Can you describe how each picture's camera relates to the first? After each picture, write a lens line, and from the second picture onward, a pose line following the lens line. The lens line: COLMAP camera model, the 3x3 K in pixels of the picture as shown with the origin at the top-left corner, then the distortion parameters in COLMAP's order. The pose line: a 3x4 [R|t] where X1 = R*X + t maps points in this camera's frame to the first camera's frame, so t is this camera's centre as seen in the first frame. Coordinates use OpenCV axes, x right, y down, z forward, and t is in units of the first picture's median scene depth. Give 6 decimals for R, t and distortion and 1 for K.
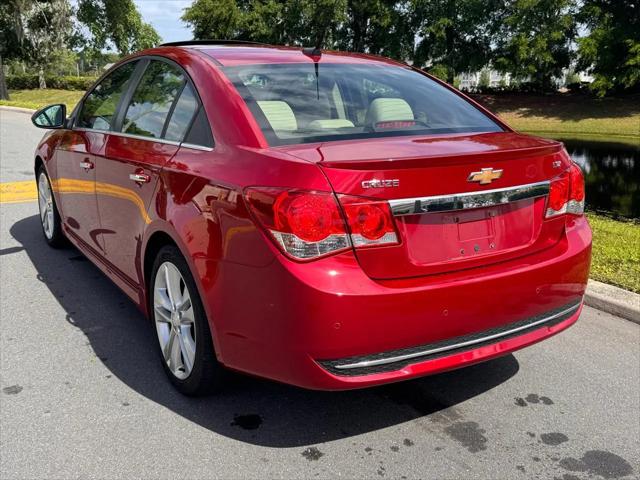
lens RADIAL K [[636.7, 0, 306.9], [0, 636.7, 232.3], [0, 0, 1]] dist [0.019315, 0.000000]
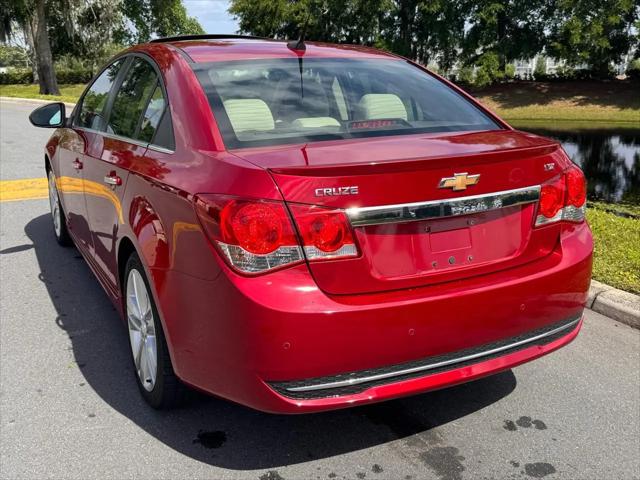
lens RADIAL K [[636.7, 0, 298.4], [0, 636.7, 236.5], [0, 0, 1]] dist [0.019315, 0.000000]
pose [[0.996456, 0.006482, -0.083869, 0.107880], [-0.004819, 0.999788, 0.020007, -0.023041], [0.083981, -0.019532, 0.996276, 0.065440]]
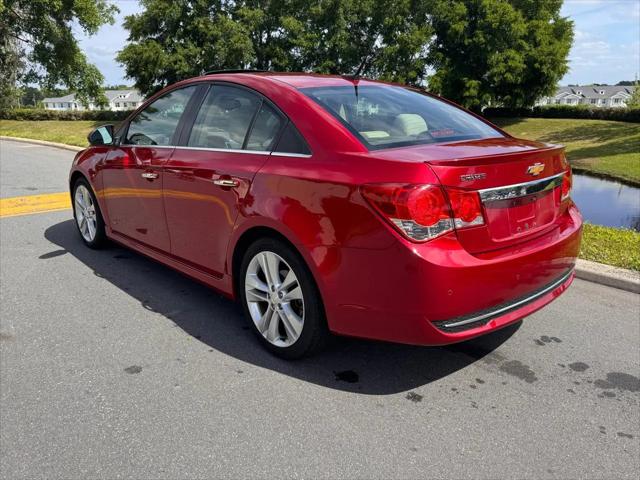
lens RADIAL K [[501.9, 0, 310.1], [0, 501.9, 233.9], [0, 0, 1]] dist [0.009253, -0.014416]
pose [[0.986215, -0.050092, 0.157702, -0.285012], [0.048527, 0.998727, 0.013758, 0.005028], [-0.158191, -0.005916, 0.987391, 0.055081]]
